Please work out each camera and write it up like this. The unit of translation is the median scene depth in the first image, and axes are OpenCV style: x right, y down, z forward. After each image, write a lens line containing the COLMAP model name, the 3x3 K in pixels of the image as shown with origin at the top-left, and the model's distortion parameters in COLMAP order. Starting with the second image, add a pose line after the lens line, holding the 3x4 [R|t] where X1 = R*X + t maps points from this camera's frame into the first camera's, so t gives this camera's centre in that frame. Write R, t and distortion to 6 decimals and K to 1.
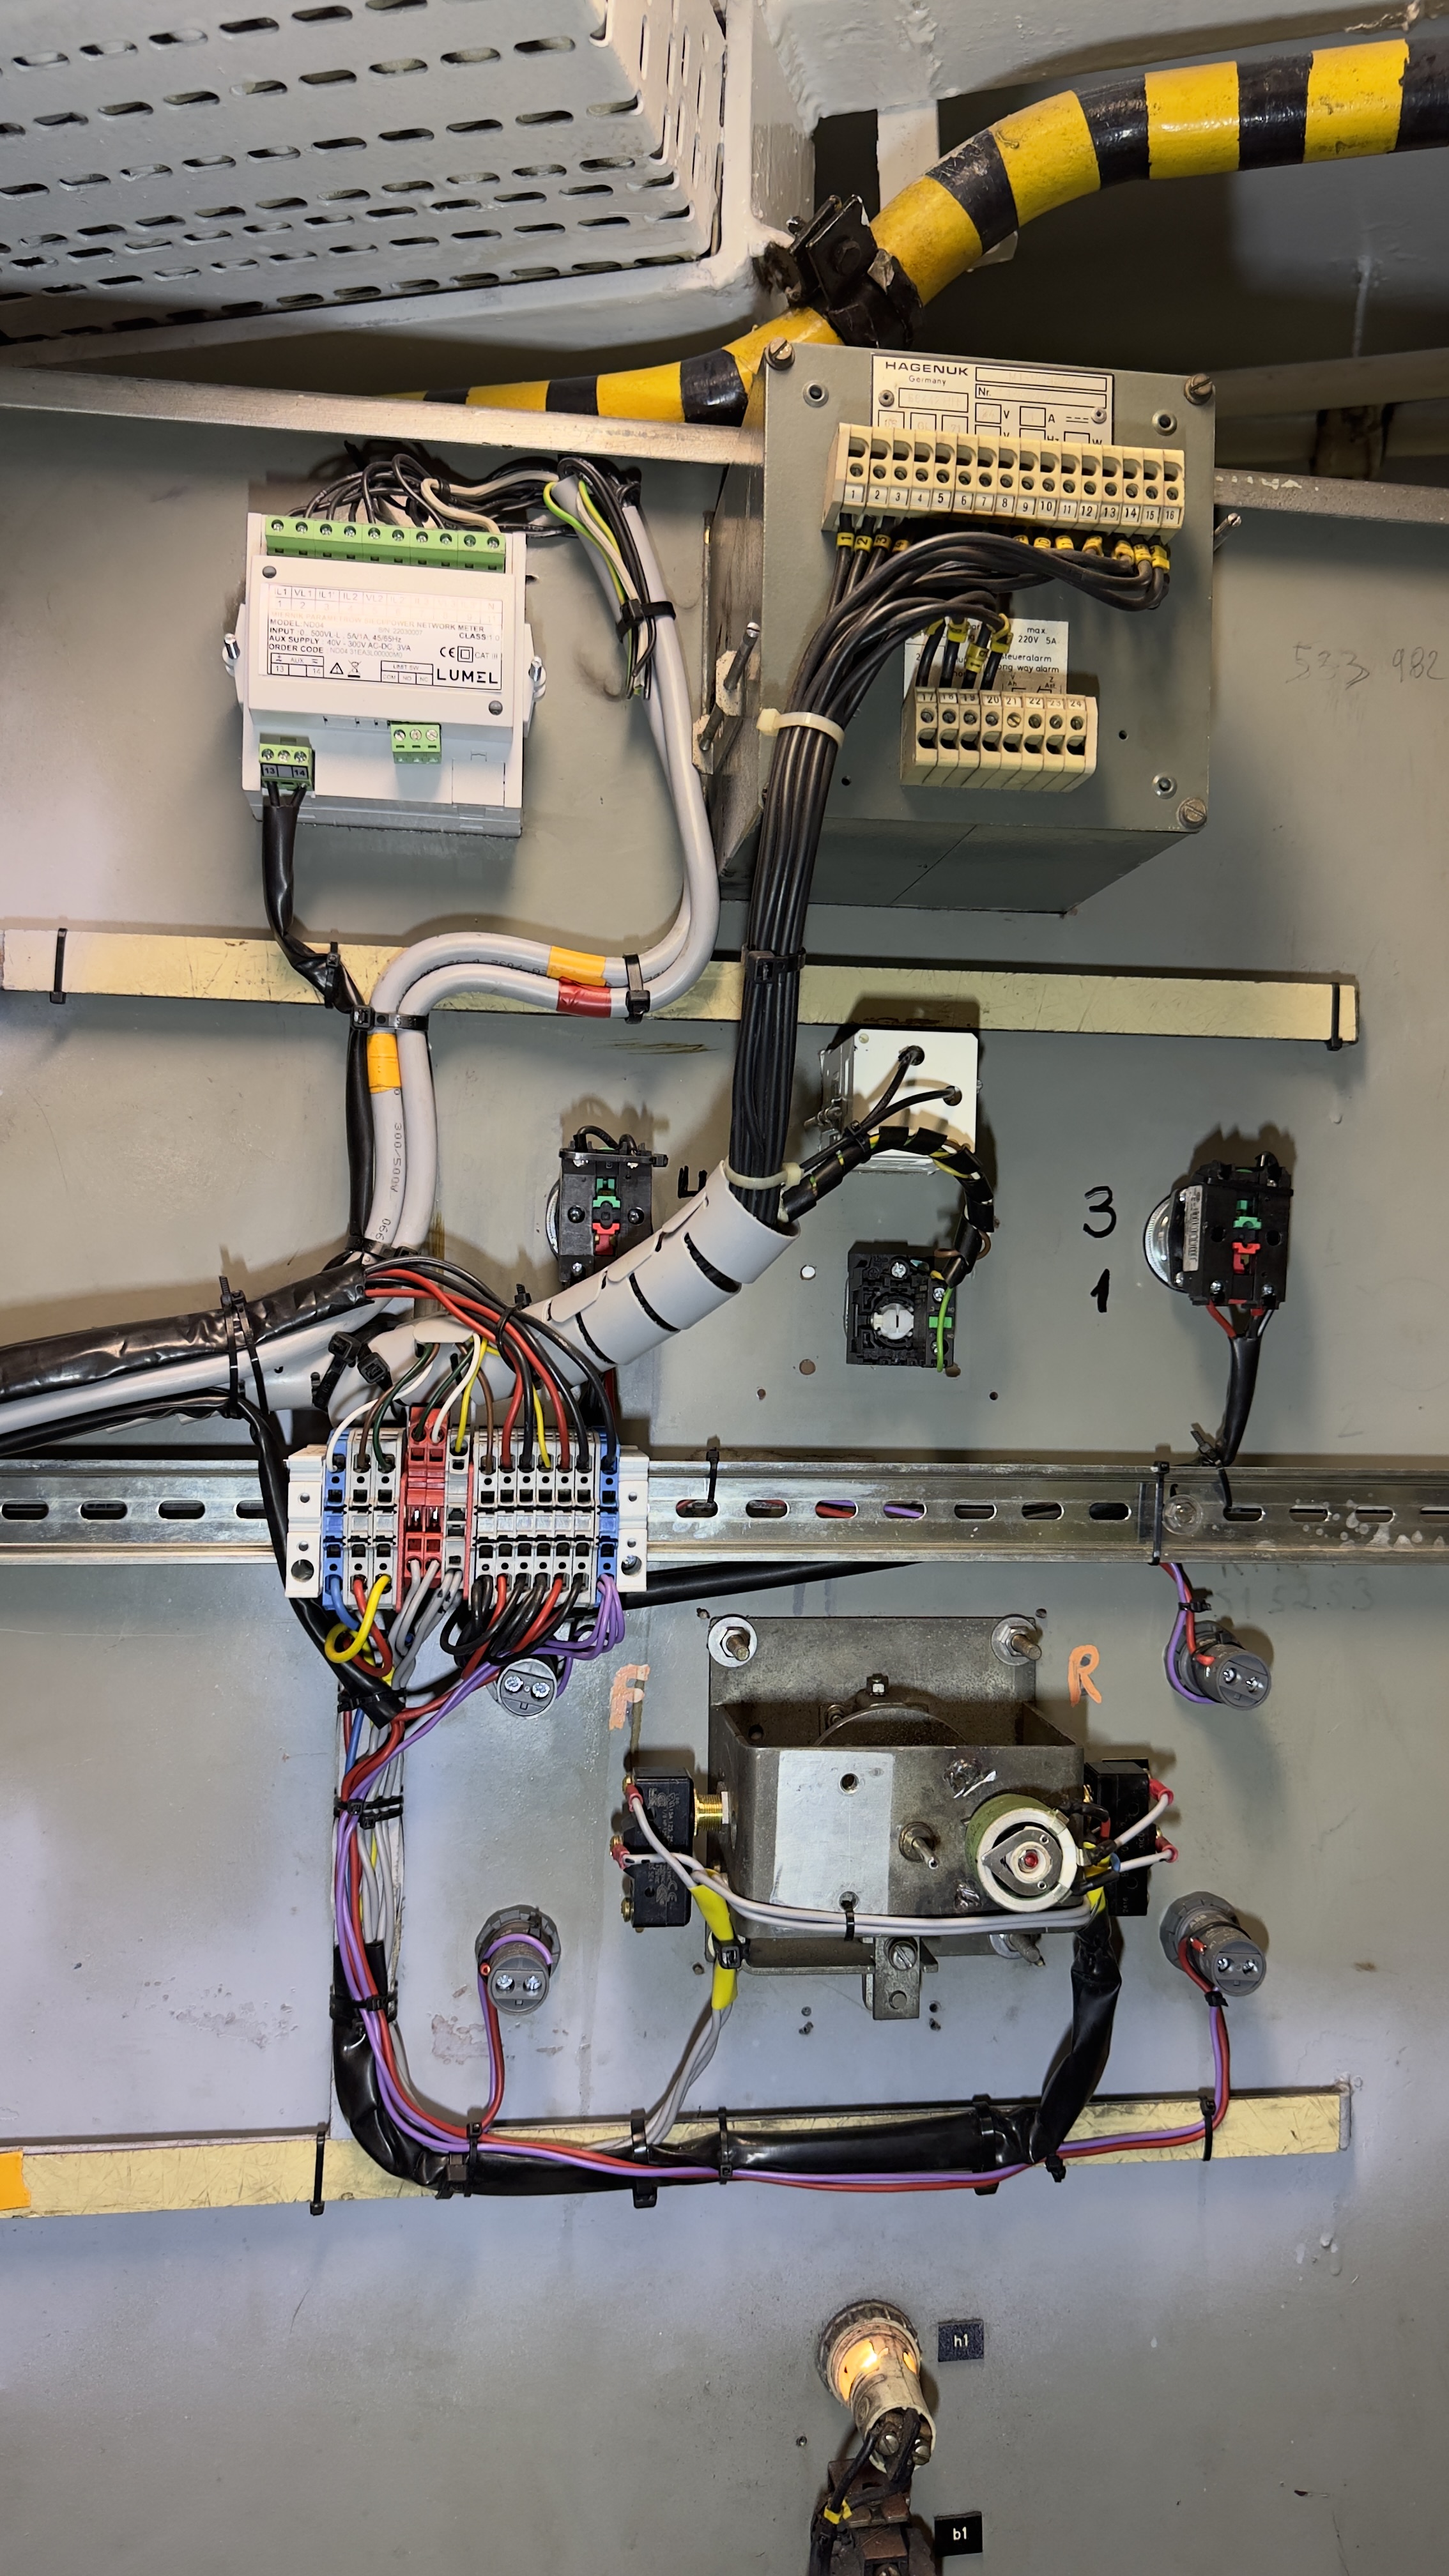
lens RADIAL K [[1850.7, 0, 720.6], [0, 1850.7, 1323.2], [0, 0, 1]] dist [0.059280, -0.128123]
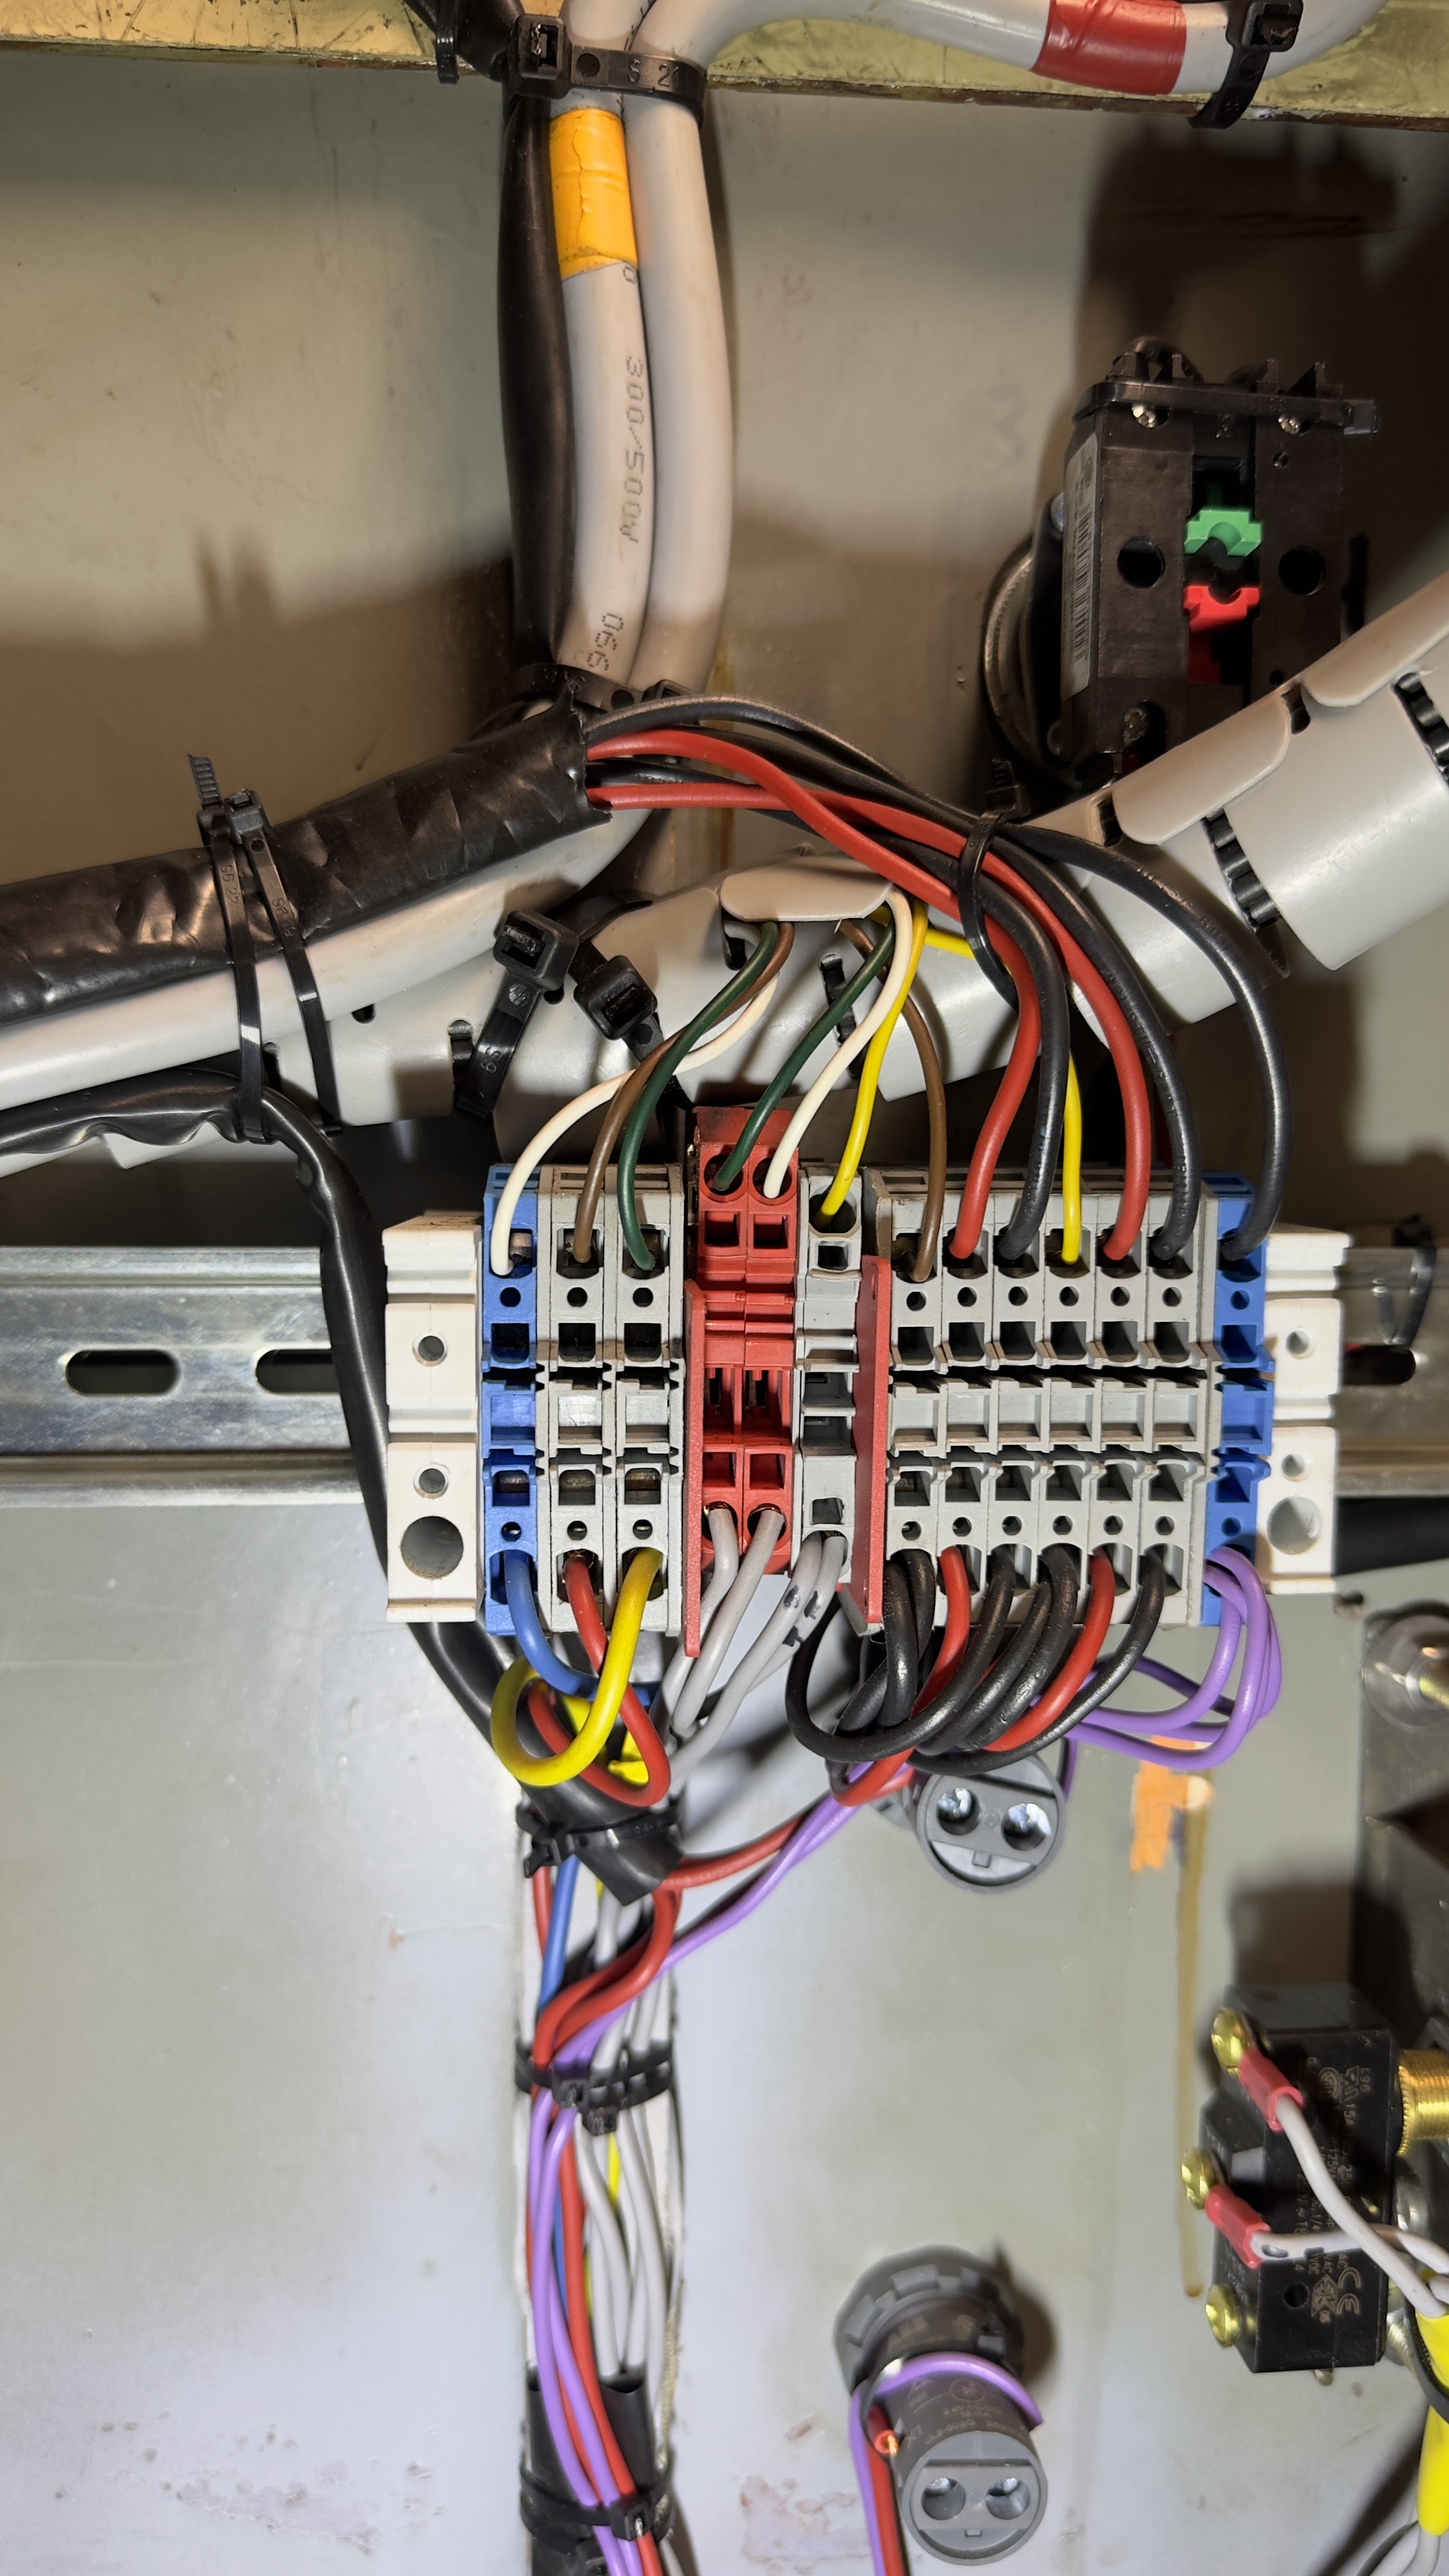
lens RADIAL K [[1965.2, 0, 721.7], [0, 1965.2, 1368.5], [0, 0, 1]] dist [-0.006019, -0.003146]
pose [[0.998521, 0.002718, -0.054290, -0.142655], [0.005290, 0.989150, 0.146815, 0.040673], [0.054100, -0.146885, 0.987673, 0.606586]]
